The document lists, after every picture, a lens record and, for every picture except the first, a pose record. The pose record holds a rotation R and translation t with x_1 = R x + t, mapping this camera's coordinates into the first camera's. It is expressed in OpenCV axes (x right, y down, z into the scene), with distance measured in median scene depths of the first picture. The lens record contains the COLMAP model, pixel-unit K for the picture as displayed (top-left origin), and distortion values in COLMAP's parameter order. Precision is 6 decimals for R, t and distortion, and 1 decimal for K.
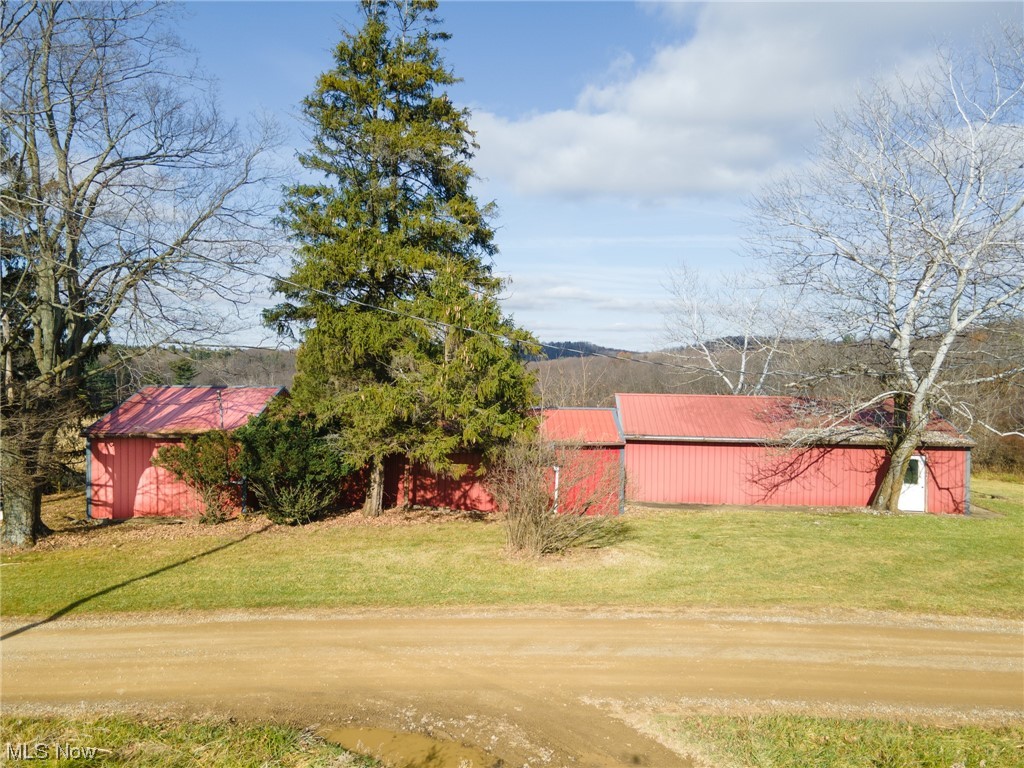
lens RADIAL K [[722.3, 0, 512.0], [0, 722.3, 384.0], [0, 0, 1]] dist [-0.000487, 0.040101]
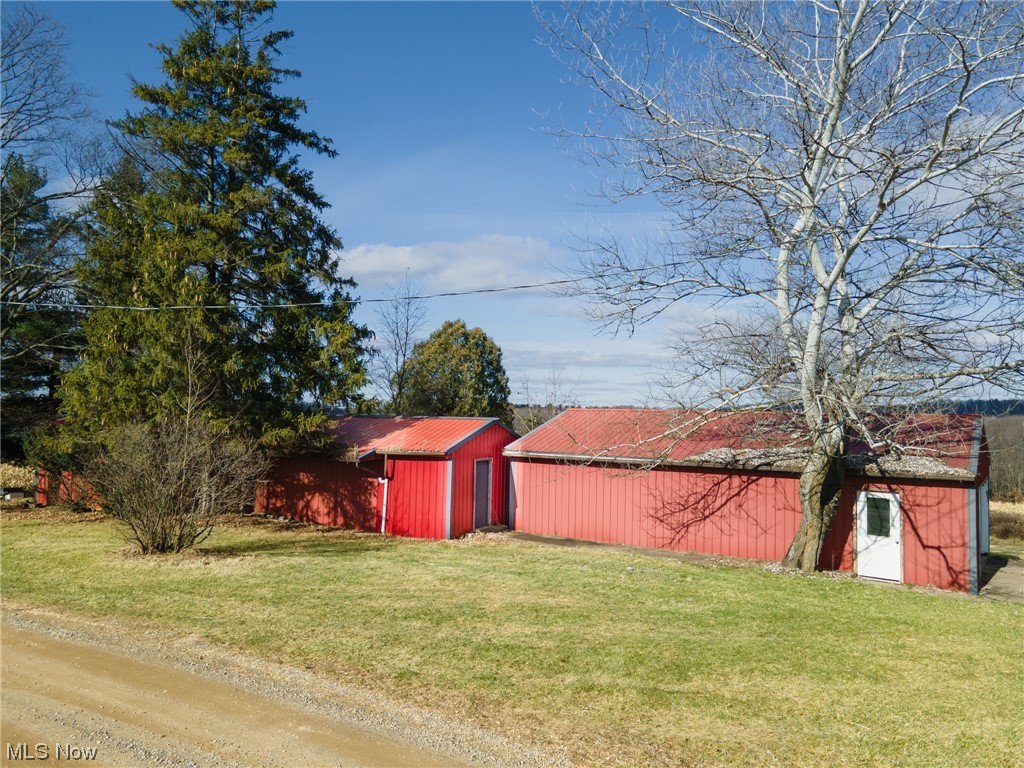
lens RADIAL K [[723.9, 0, 512.0], [0, 723.9, 384.0], [0, 0, 1]] dist [0.004061, 0.002670]
pose [[0.903436, -0.008142, -0.428645, 0.536056], [-0.030106, 0.996147, -0.082374, 0.065657], [0.427664, 0.087325, 0.899710, 0.264144]]
